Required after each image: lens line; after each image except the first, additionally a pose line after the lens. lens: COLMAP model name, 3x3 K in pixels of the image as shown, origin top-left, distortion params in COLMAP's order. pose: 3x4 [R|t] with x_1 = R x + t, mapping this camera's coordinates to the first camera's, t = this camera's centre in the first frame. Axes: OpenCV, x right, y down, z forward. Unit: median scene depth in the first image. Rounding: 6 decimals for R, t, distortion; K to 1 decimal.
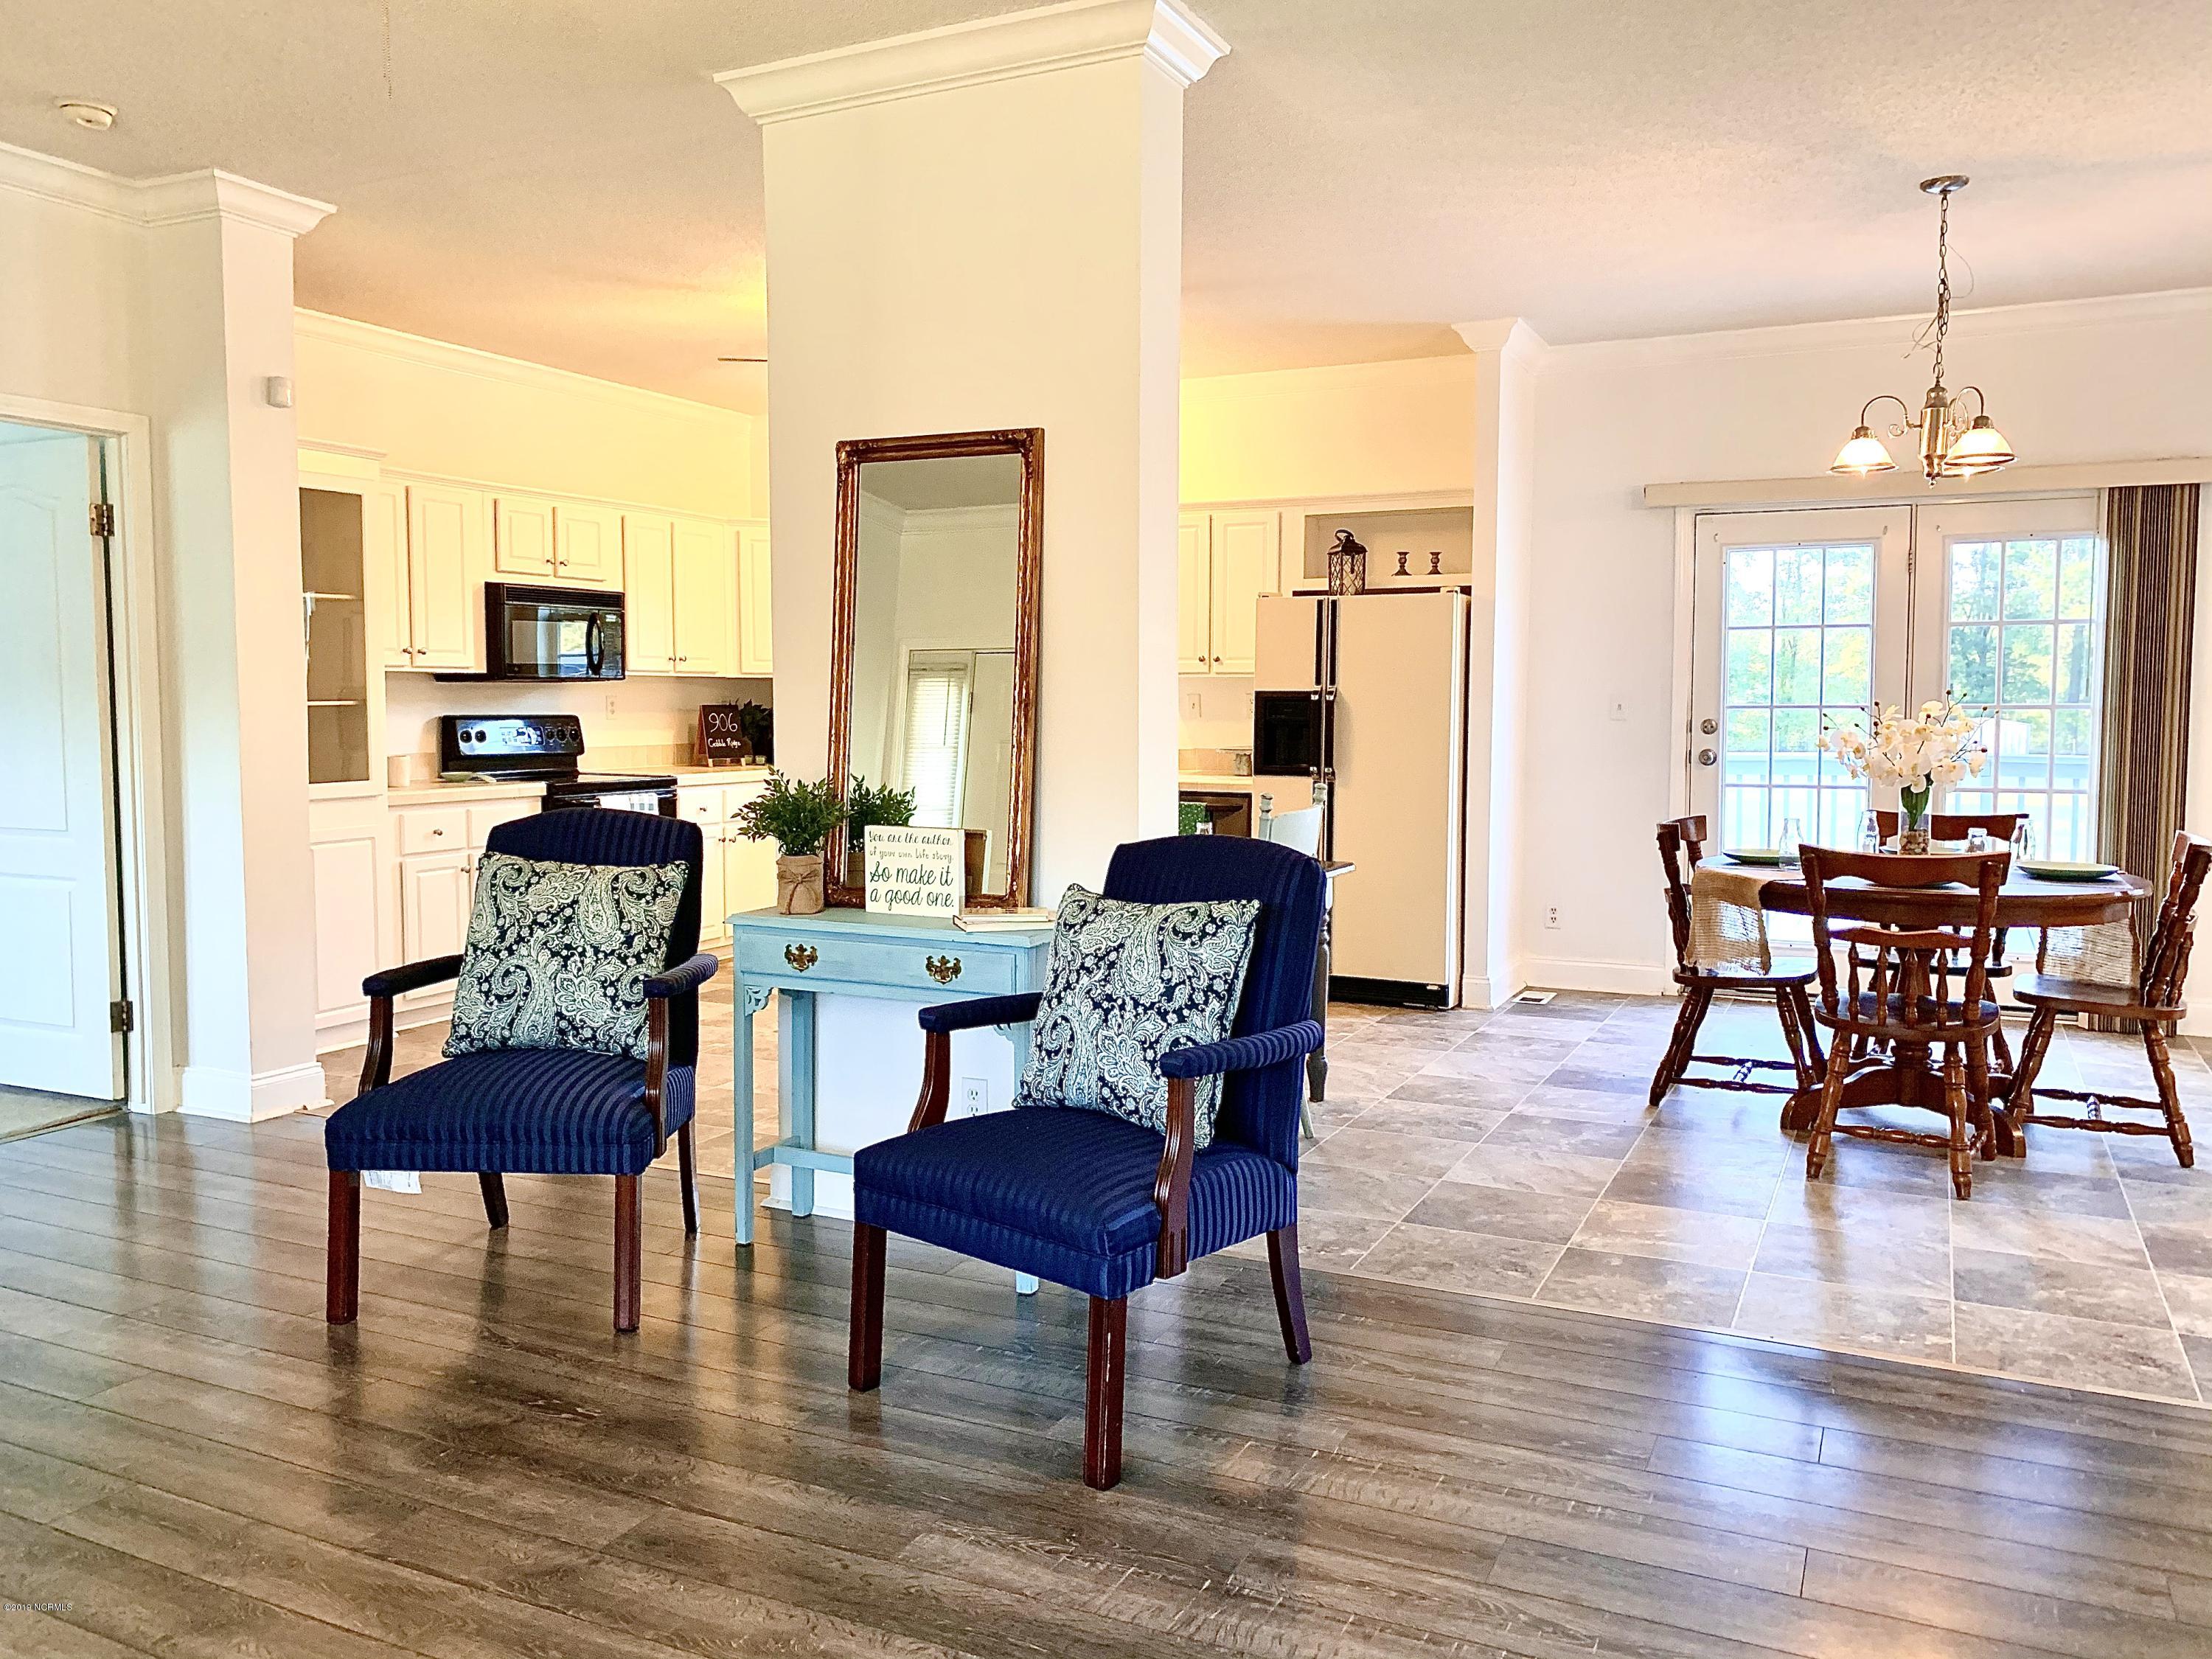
lens RADIAL K [[1707.4, 0, 1107.3], [0, 1707.4, 817.3], [0, 0, 1]] dist [0.005539, 0.000046]
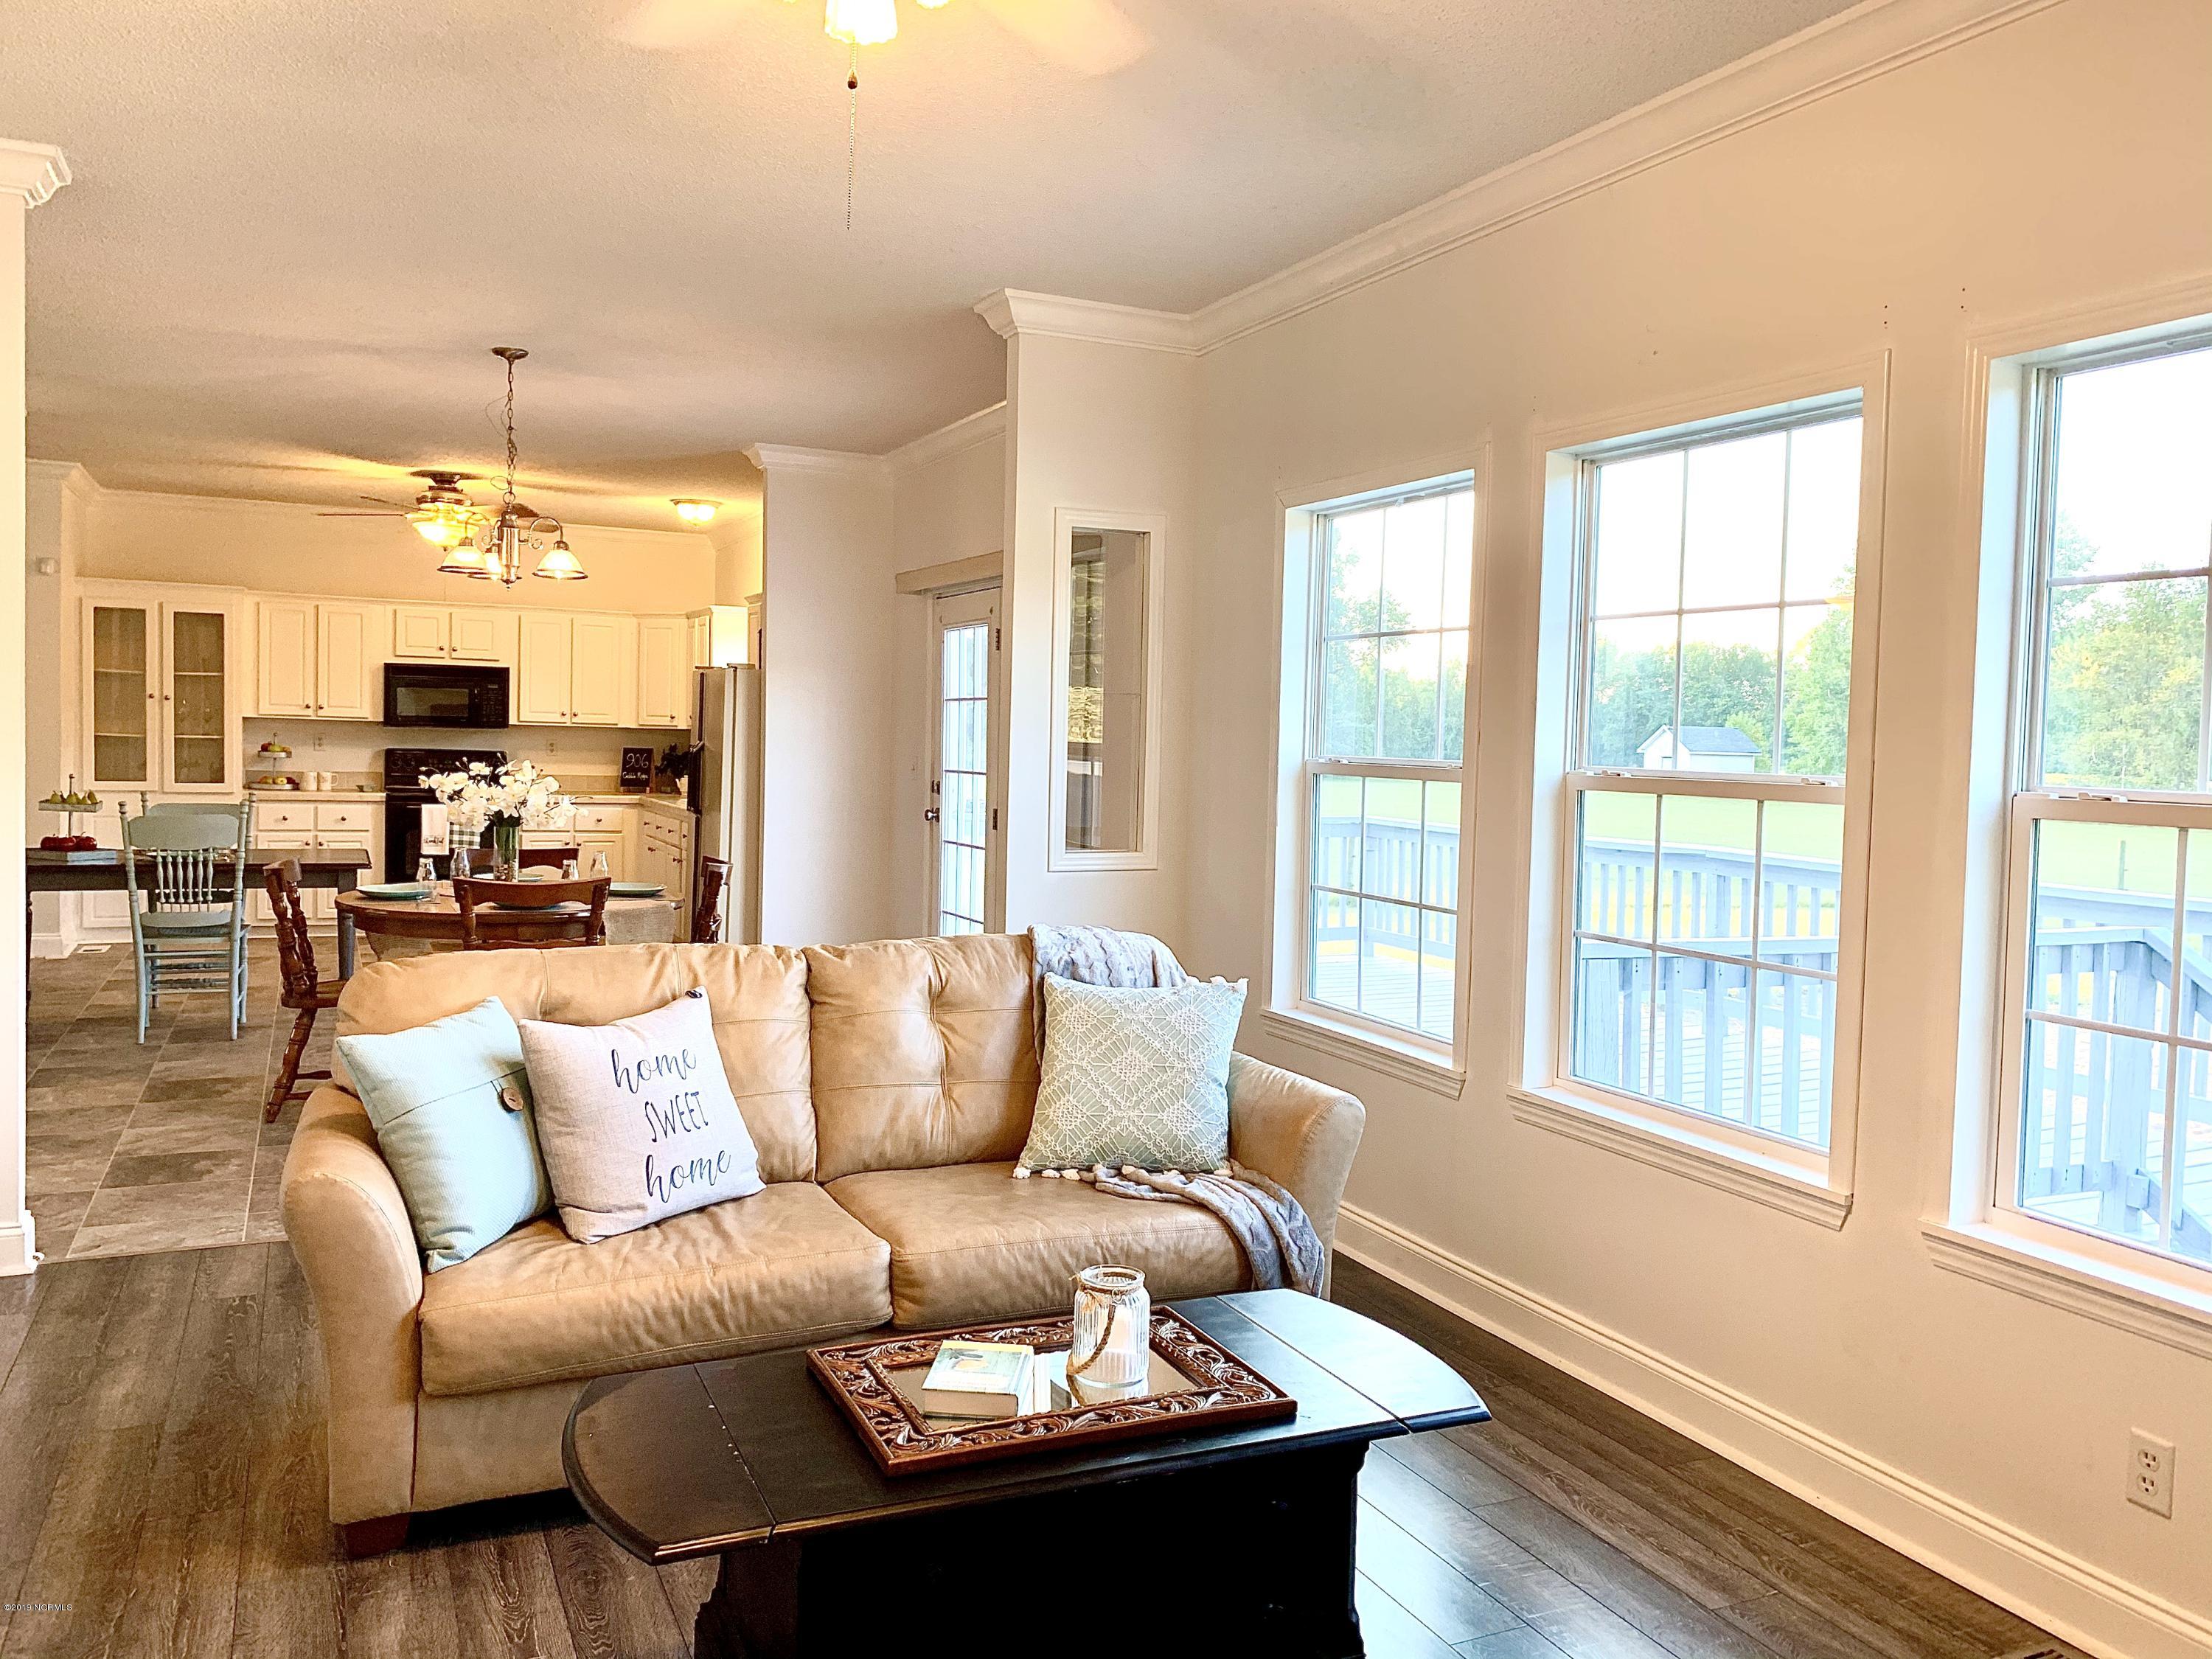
lens RADIAL K [[1707.4, 0, 1107.3], [0, 1707.4, 817.3], [0, 0, 1]] dist [0.005539, 0.000046]
pose [[0.777744, 0.049368, -0.626640, 1.146789], [-0.070073, 0.997507, -0.008384, -0.031133], [0.624663, 0.050431, 0.779264, 0.208295]]
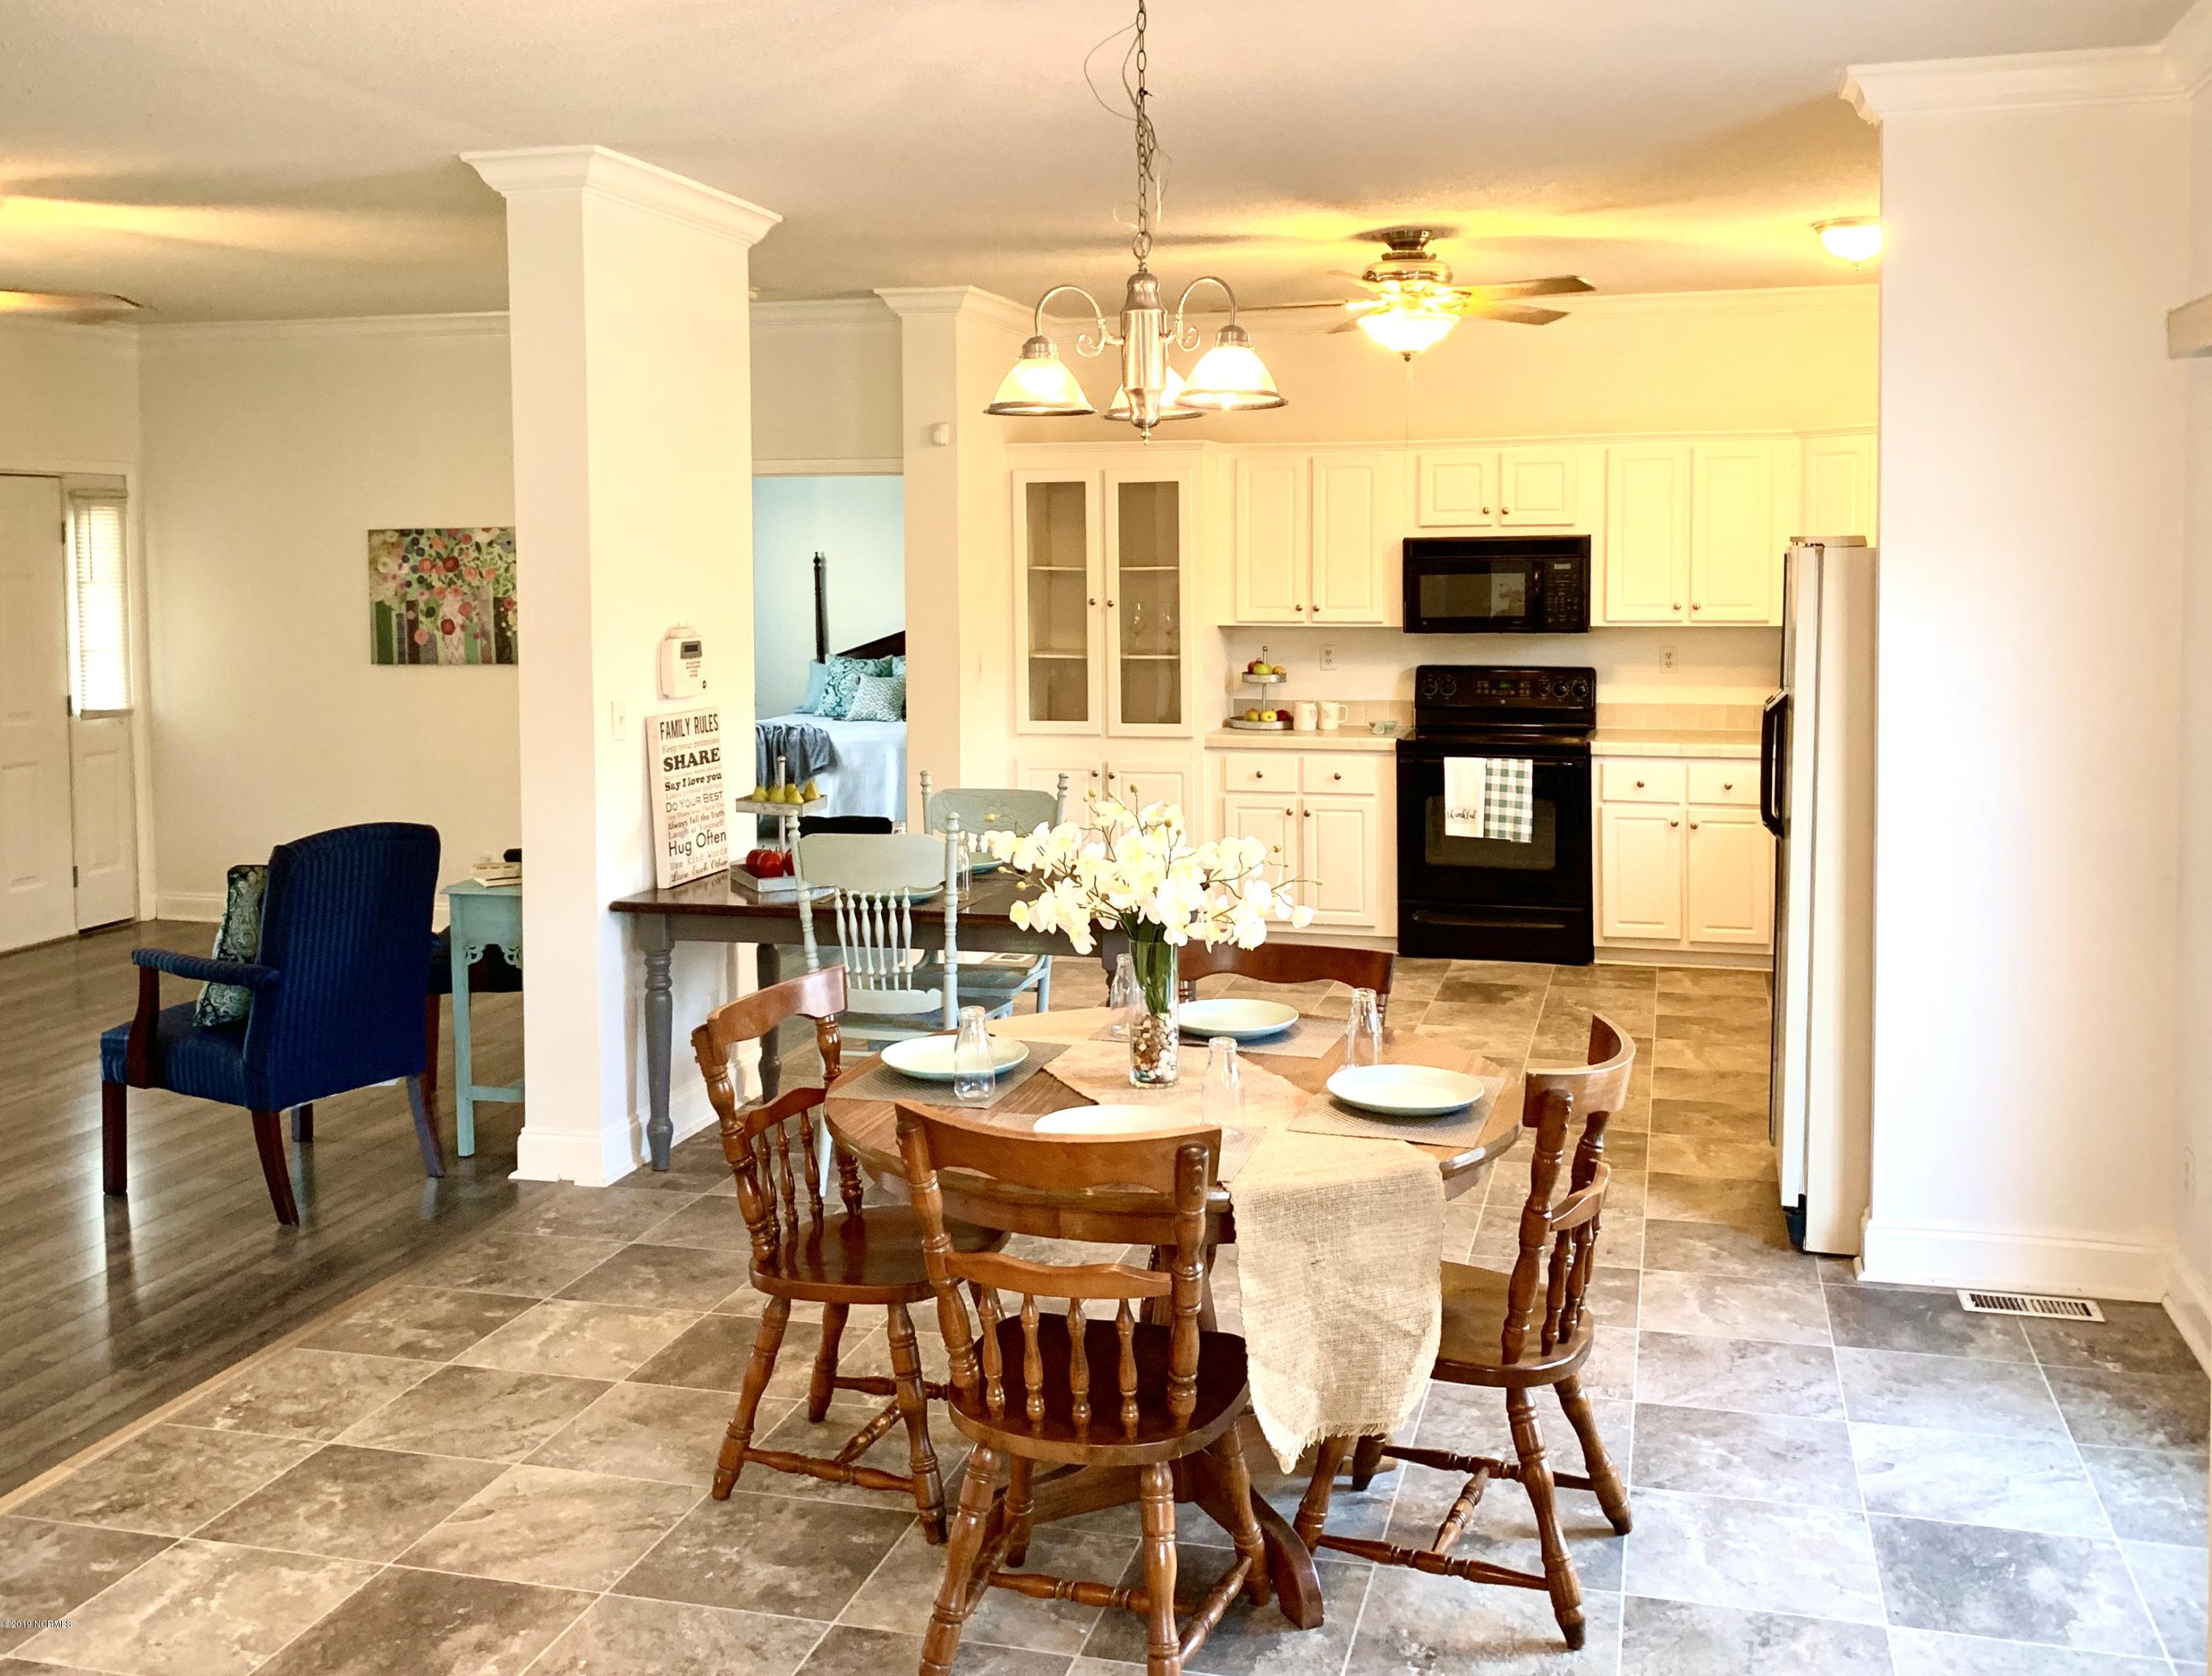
lens RADIAL K [[2077.9, 0, 1108.1], [0, 2077.9, 688.9], [0, 0, 1]] dist [0.069422, -0.103601]
pose [[0.188302, 0.059602, -0.980301, 0.839924], [-0.060641, 0.996958, 0.048966, -0.099450], [0.980237, 0.050226, 0.191343, 0.601135]]
